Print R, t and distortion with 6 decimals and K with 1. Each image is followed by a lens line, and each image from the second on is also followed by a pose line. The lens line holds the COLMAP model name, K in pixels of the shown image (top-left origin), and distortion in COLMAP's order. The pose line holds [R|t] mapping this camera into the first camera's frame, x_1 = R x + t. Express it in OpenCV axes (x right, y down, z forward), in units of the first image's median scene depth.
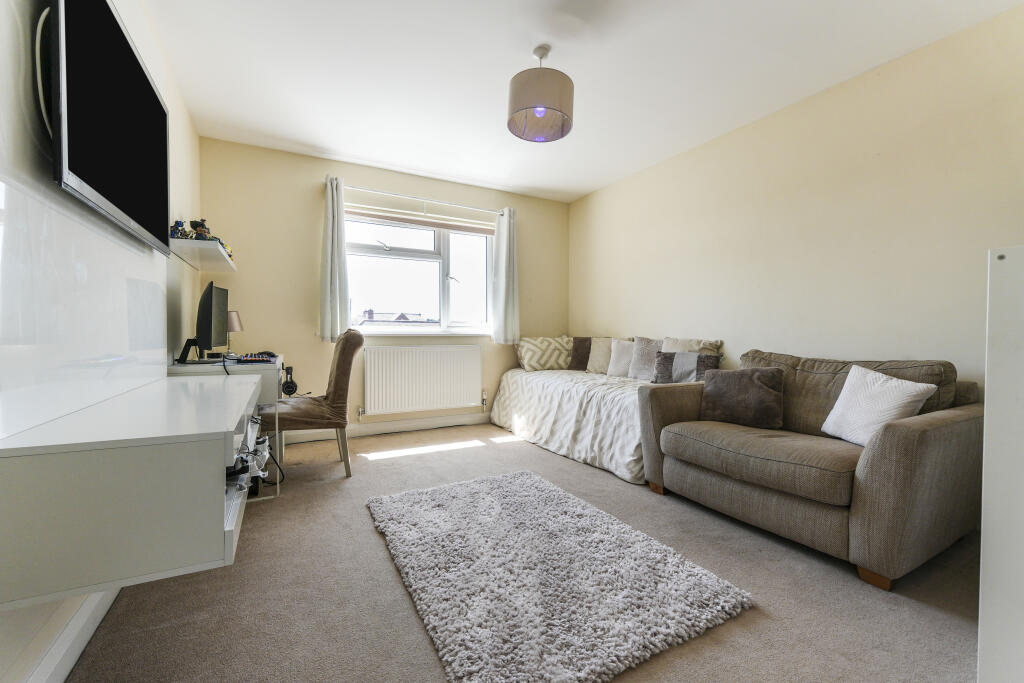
lens RADIAL K [[430.6, 0, 515.1], [0, 430.6, 341.0], [0, 0, 1]] dist [0.001445, 0.000621]
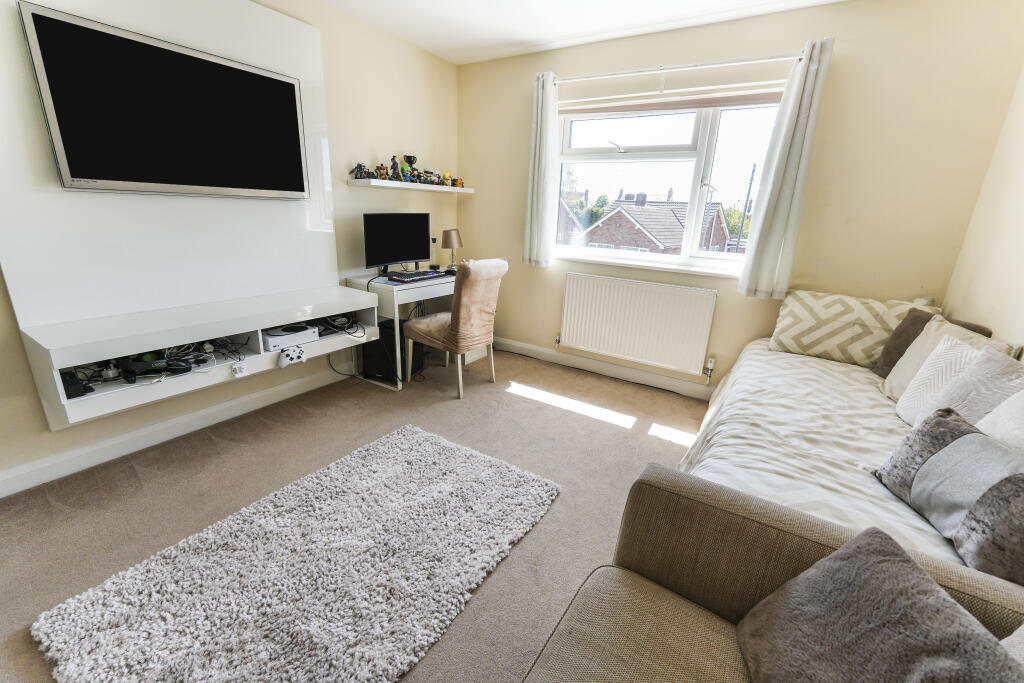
lens RADIAL K [[430.6, 0, 515.1], [0, 430.6, 341.0], [0, 0, 1]] dist [0.001445, 0.000621]
pose [[0.480010, 0.274564, -0.833190, 0.345483], [-0.056879, 0.957502, 0.282761, -0.086786], [0.875417, -0.088338, 0.475228, 0.399375]]
